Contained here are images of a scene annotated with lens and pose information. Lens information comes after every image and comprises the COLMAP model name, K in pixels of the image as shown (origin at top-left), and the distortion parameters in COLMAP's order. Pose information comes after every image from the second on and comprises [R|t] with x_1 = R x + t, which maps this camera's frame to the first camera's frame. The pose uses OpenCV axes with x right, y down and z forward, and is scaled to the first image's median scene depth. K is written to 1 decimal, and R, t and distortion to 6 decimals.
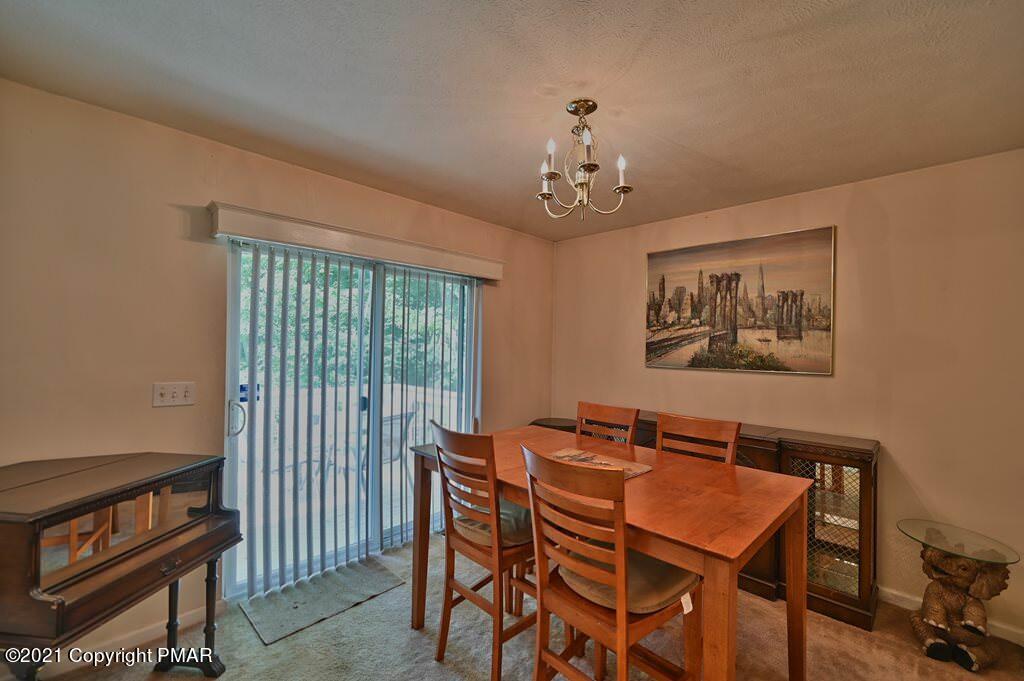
lens RADIAL K [[420.8, 0, 512.0], [0, 420.8, 340.0], [0, 0, 1]] dist [-0.001677, -0.000116]
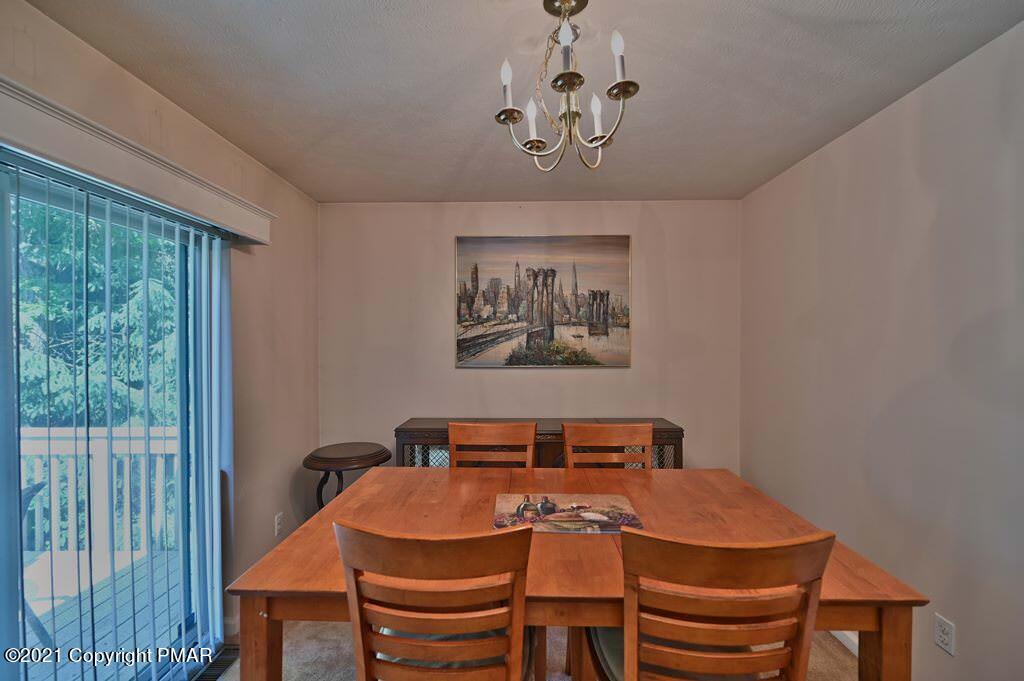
lens RADIAL K [[420.8, 0, 507.2], [0, 420.8, 346.6], [0, 0, 1]] dist [-0.001677, -0.000116]
pose [[0.736029, -0.025199, 0.676481, -0.220545], [0.005712, 0.999503, 0.031017, -0.006921], [-0.676926, -0.018966, 0.735807, 0.330266]]
